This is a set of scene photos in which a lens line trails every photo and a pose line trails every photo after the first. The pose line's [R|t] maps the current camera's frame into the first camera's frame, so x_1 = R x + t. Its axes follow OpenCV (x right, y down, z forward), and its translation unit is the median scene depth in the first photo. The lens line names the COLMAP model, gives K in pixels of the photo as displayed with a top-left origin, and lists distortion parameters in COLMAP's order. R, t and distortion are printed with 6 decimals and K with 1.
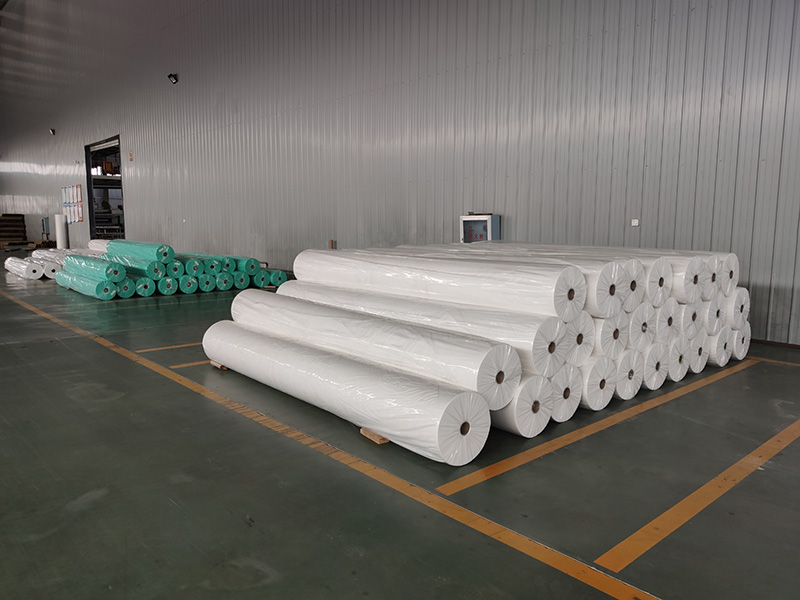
lens RADIAL K [[612.4, 0, 400.0], [0, 612.4, 300.0], [0, 0, 1]] dist [0.000360, -0.006183]
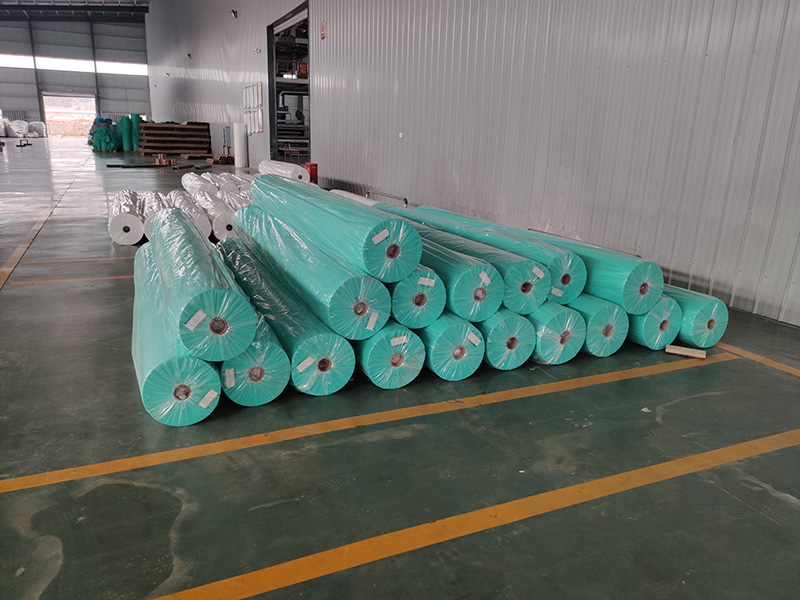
lens RADIAL K [[612.4, 0, 400.0], [0, 612.4, 300.0], [0, 0, 1]] dist [0.000360, -0.006183]
pose [[0.955977, 0.101219, -0.275431, -0.238422], [-0.065219, 0.988438, 0.136880, -0.072900], [0.286102, -0.112891, 0.951526, 0.578852]]
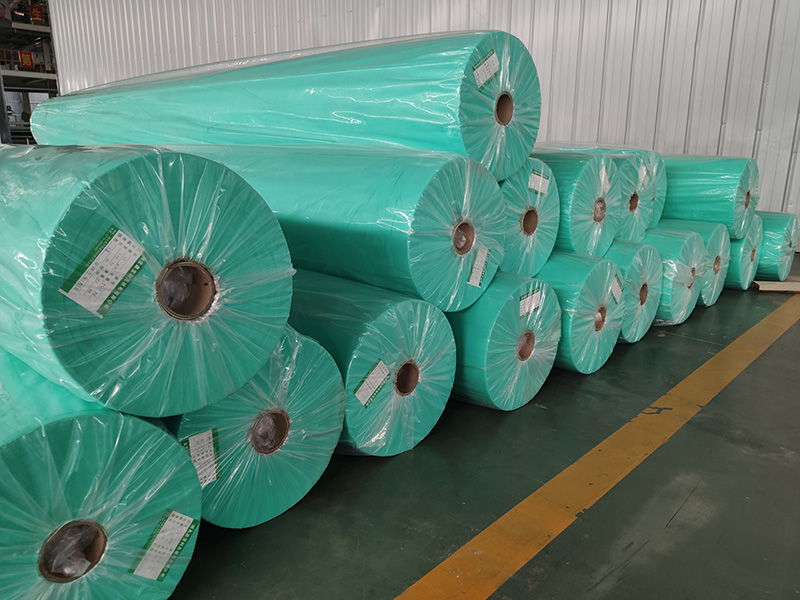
lens RADIAL K [[623.6, 0, 400.0], [0, 623.6, 300.0], [0, 0, 1]] dist [0.002336, -0.003087]
pose [[0.996885, -0.022553, 0.075573, -0.332434], [0.014166, 0.993860, 0.109731, -0.038846], [-0.077584, -0.108319, 0.991084, 0.690175]]
